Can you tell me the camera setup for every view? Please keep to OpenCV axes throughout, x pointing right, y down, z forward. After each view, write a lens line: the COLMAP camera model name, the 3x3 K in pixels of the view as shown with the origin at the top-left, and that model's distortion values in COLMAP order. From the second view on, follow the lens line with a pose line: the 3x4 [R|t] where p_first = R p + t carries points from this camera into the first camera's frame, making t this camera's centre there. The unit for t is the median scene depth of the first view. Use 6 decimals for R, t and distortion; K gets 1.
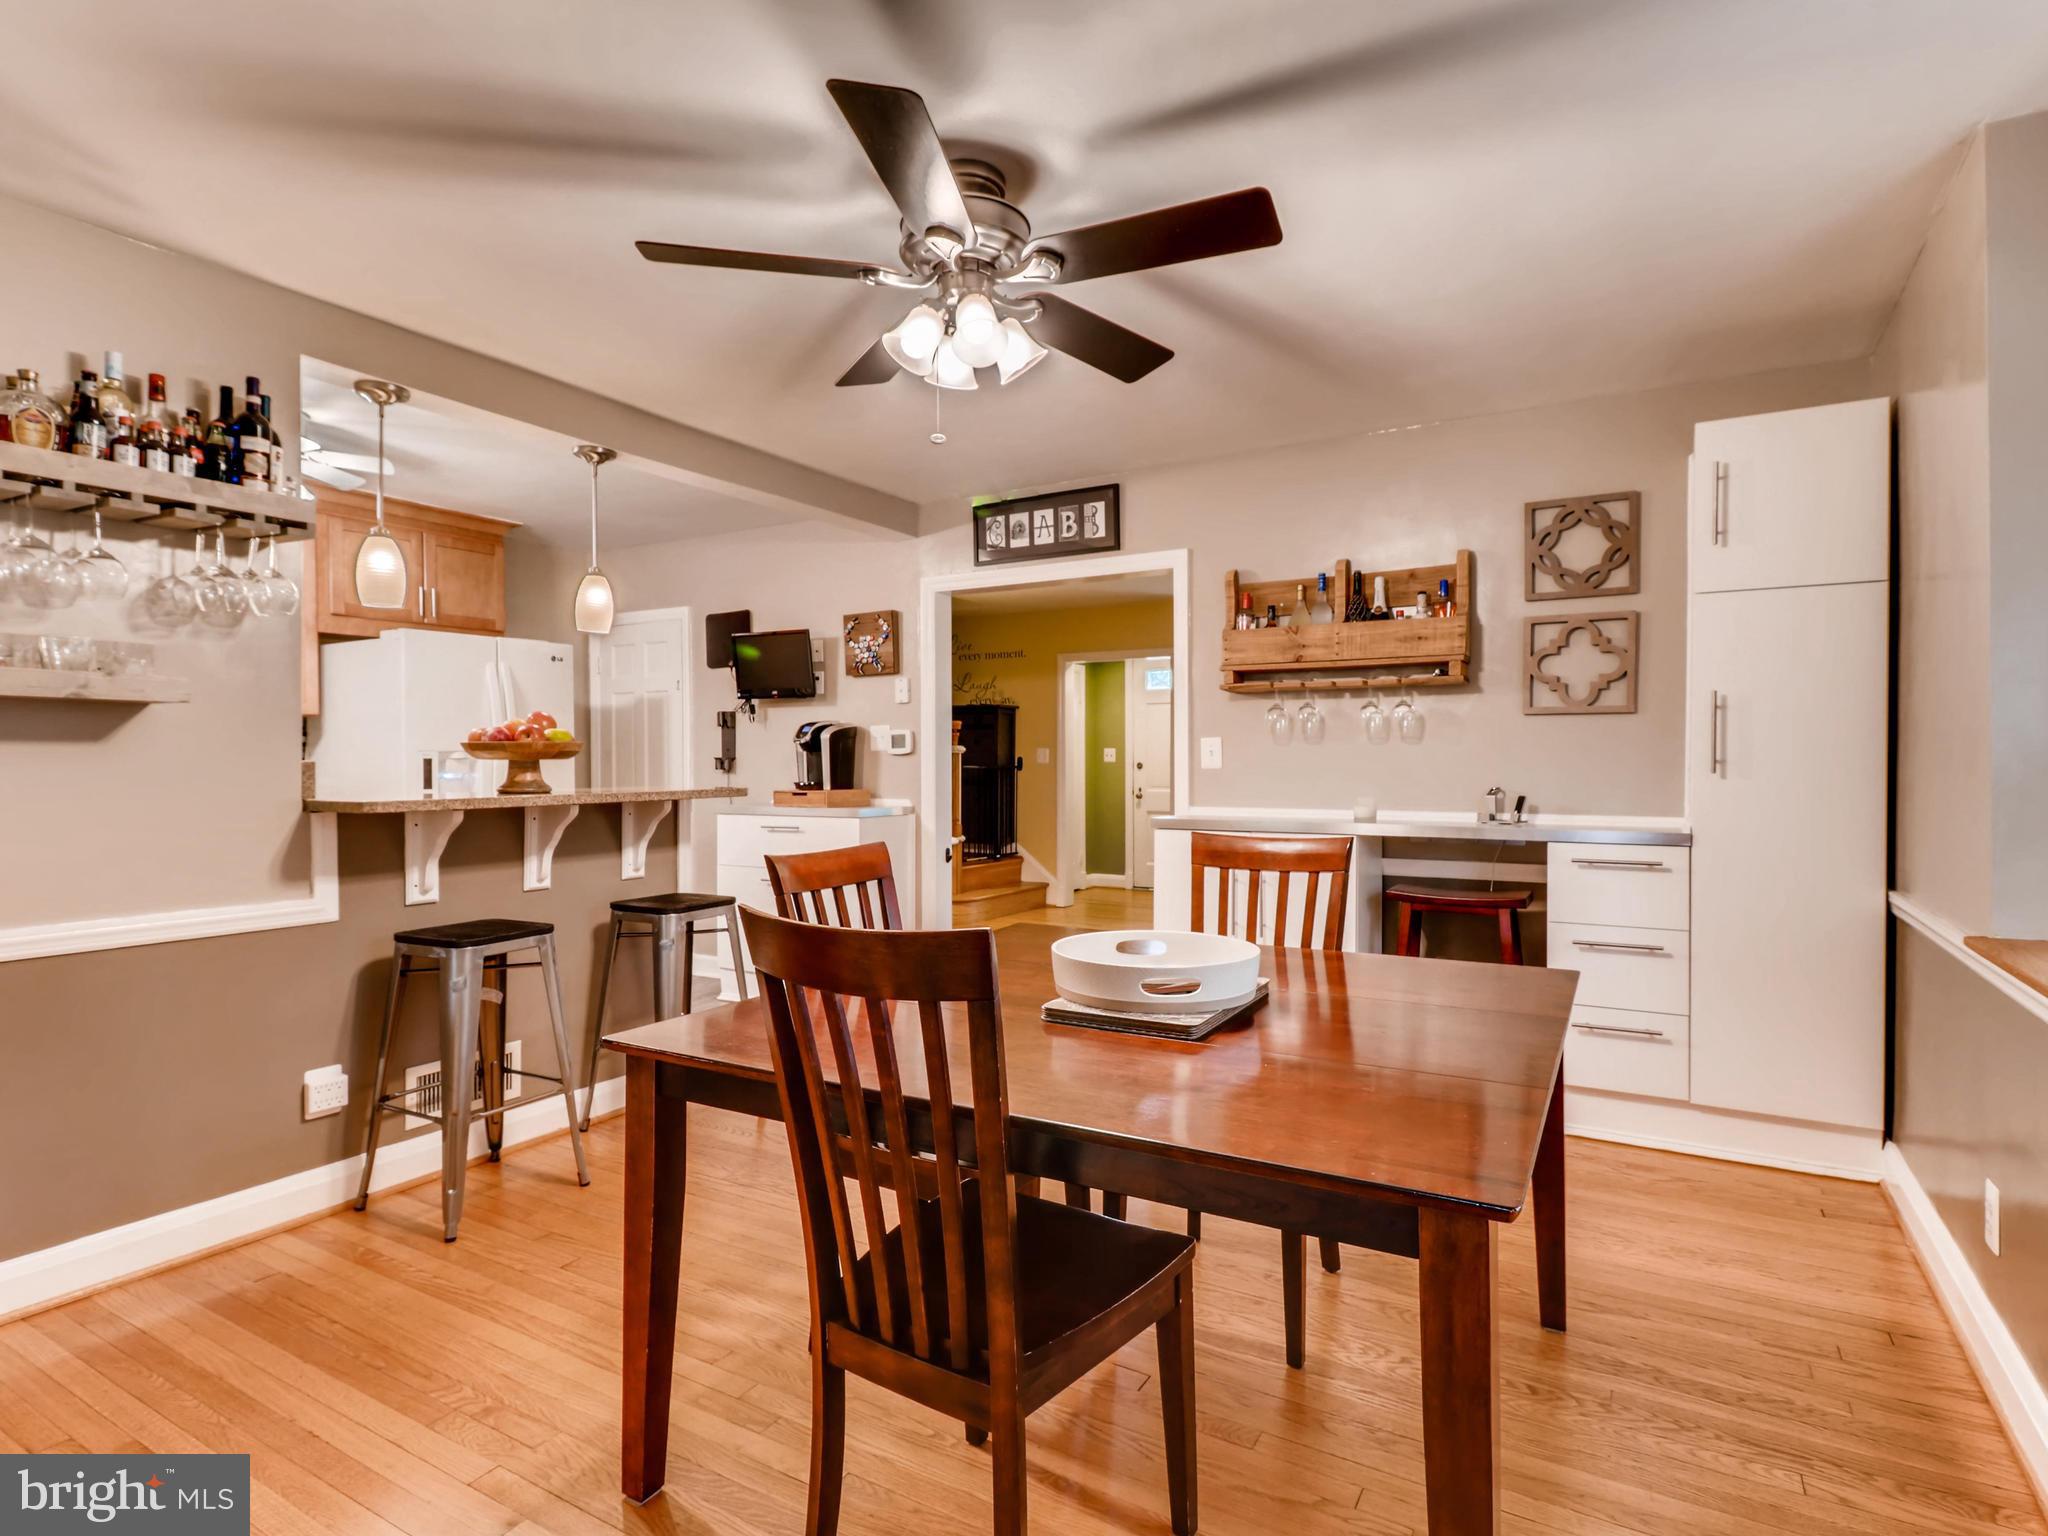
lens RADIAL K [[1048.6, 0, 1032.9], [0, 1048.6, 762.3], [0, 0, 1]] dist [0.020475, -0.014458]
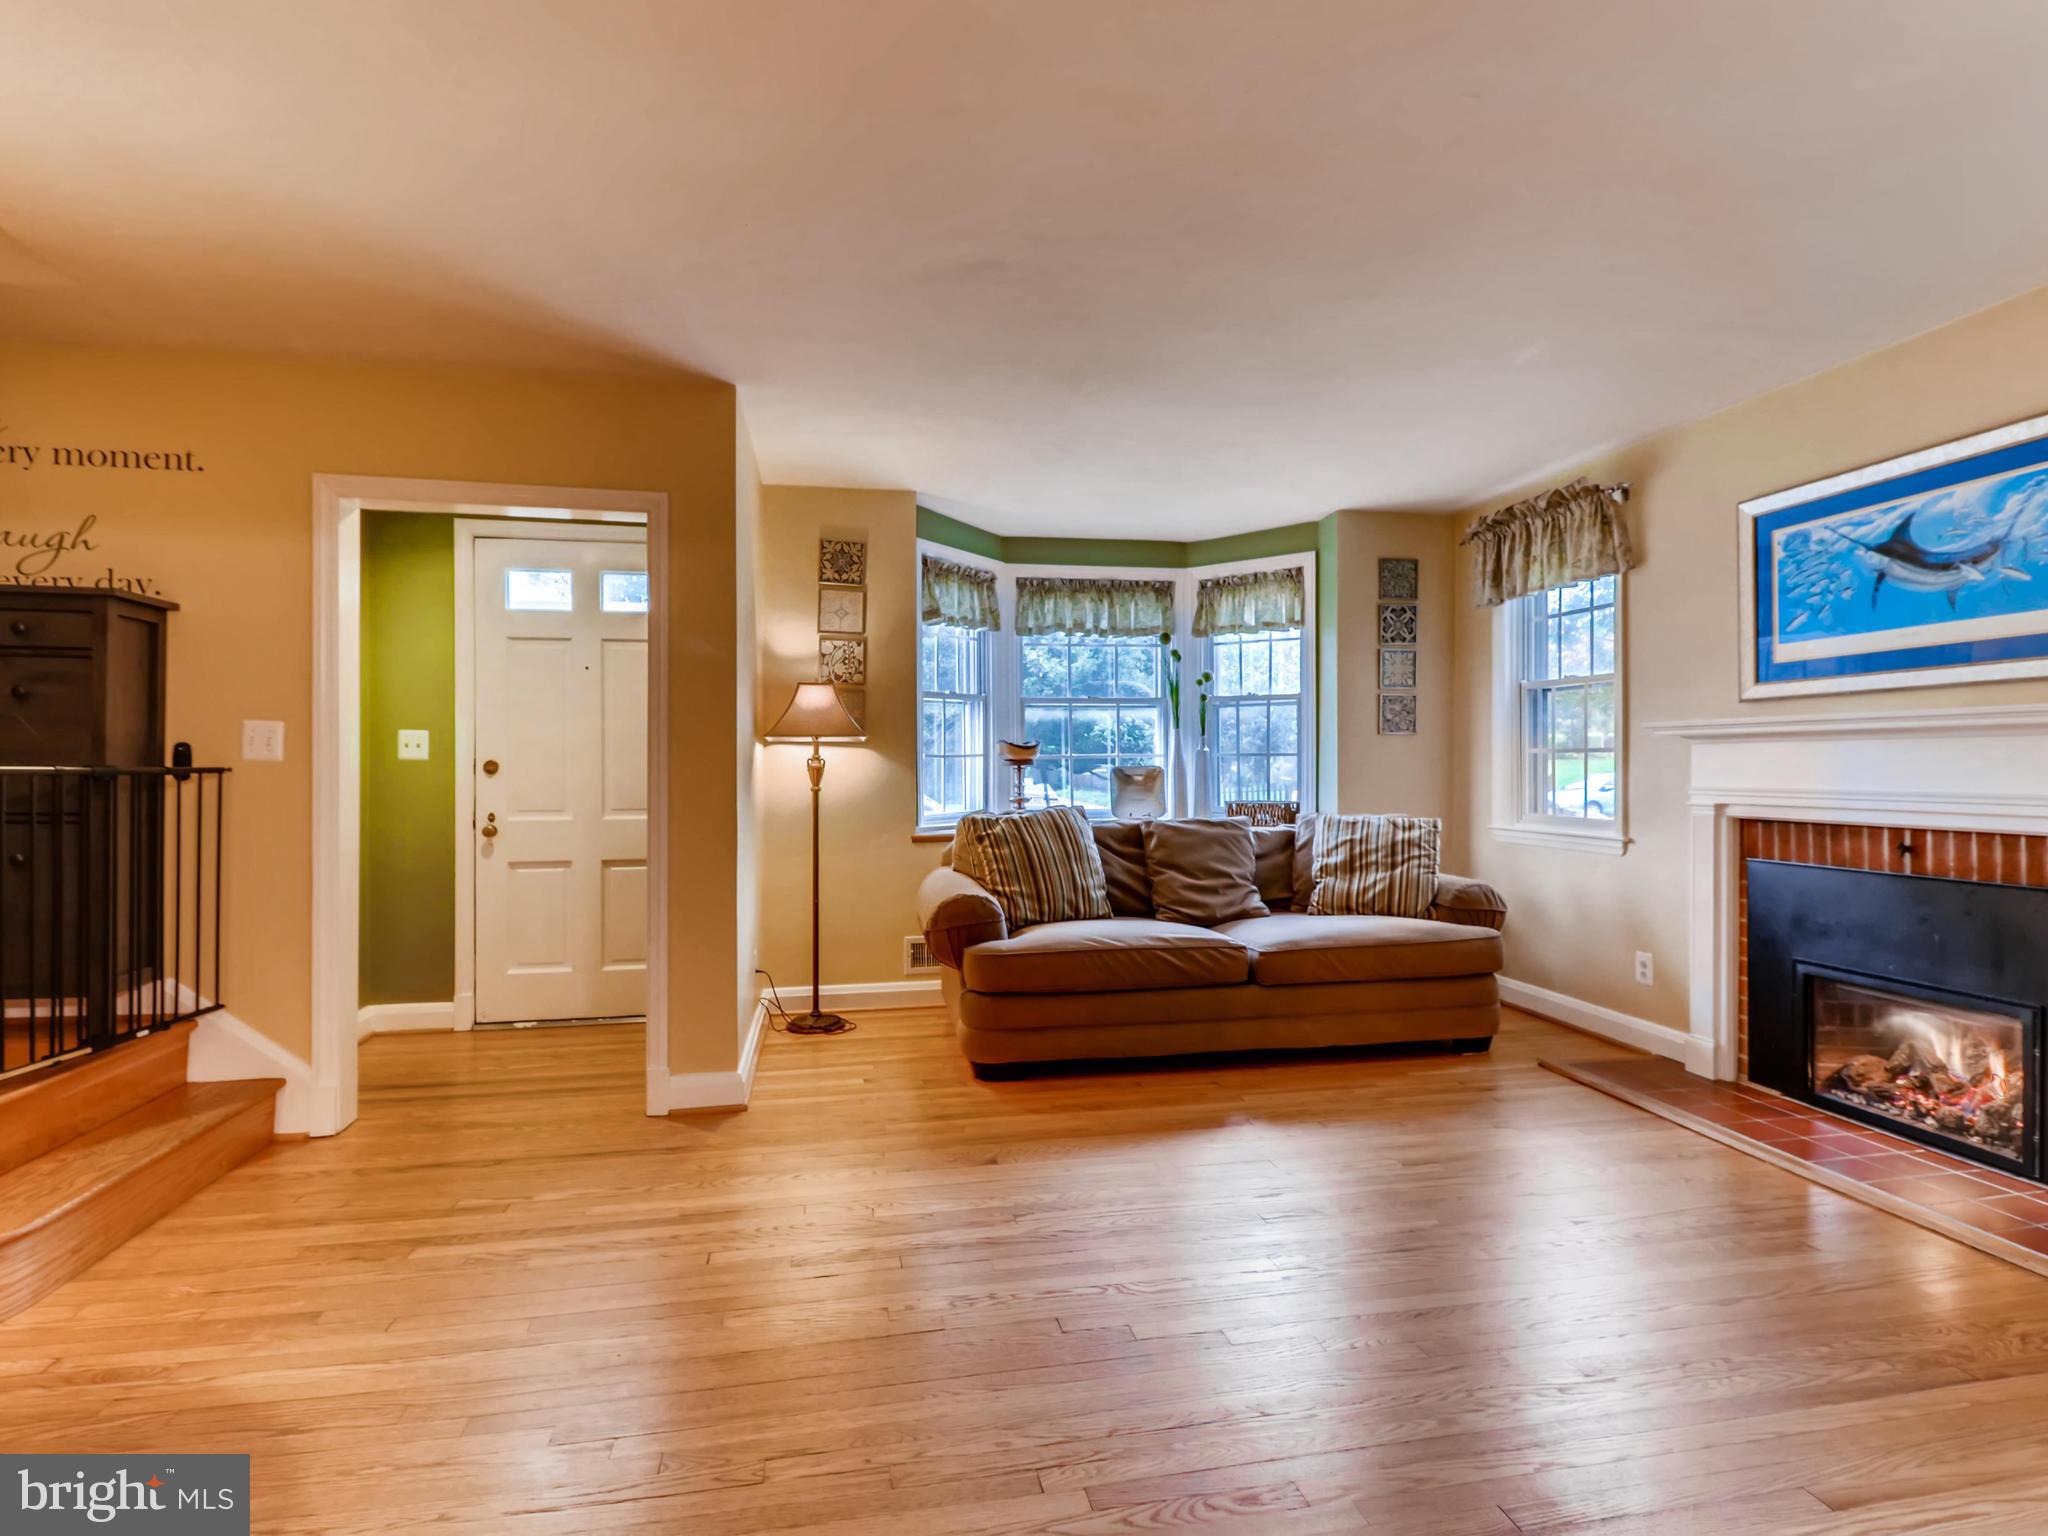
lens RADIAL K [[1048.6, 0, 1032.9], [0, 1048.6, 762.3], [0, 0, 1]] dist [0.020475, -0.014458]
pose [[0.752456, 0.001737, 0.658641, -0.053247], [0.000162, 0.999996, -0.002823, 0.004382], [-0.658643, 0.002231, 0.752452, 0.890054]]
